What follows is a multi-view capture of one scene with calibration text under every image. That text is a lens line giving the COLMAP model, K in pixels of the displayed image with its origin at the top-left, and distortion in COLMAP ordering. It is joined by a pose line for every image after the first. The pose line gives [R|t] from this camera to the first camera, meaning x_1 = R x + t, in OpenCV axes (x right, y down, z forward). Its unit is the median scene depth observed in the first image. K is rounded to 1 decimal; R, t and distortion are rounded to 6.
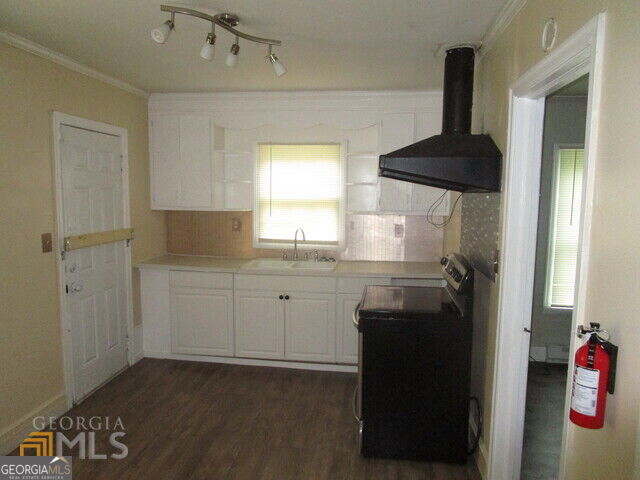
lens RADIAL K [[452.6, 0, 320.0], [0, 452.6, 240.0], [0, 0, 1]] dist [-0.039422, 0.020829]
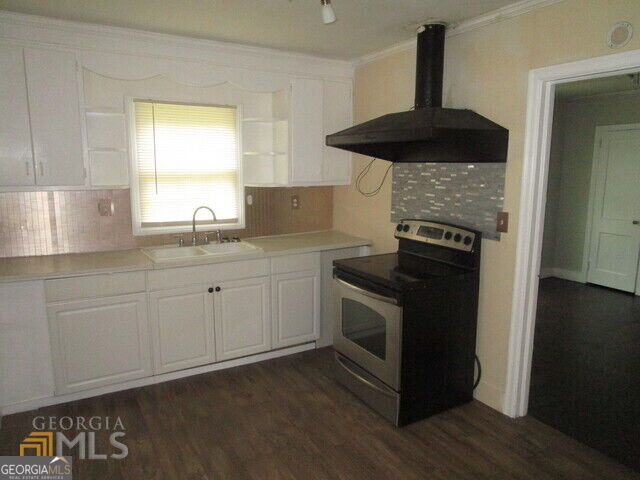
lens RADIAL K [[452.6, 0, 320.0], [0, 452.6, 240.0], [0, 0, 1]] dist [-0.039422, 0.020829]
pose [[0.791359, -0.105067, 0.602255, -0.385389], [0.067587, 0.994118, 0.084620, -0.020011], [-0.607604, -0.026260, 0.793806, 0.202728]]
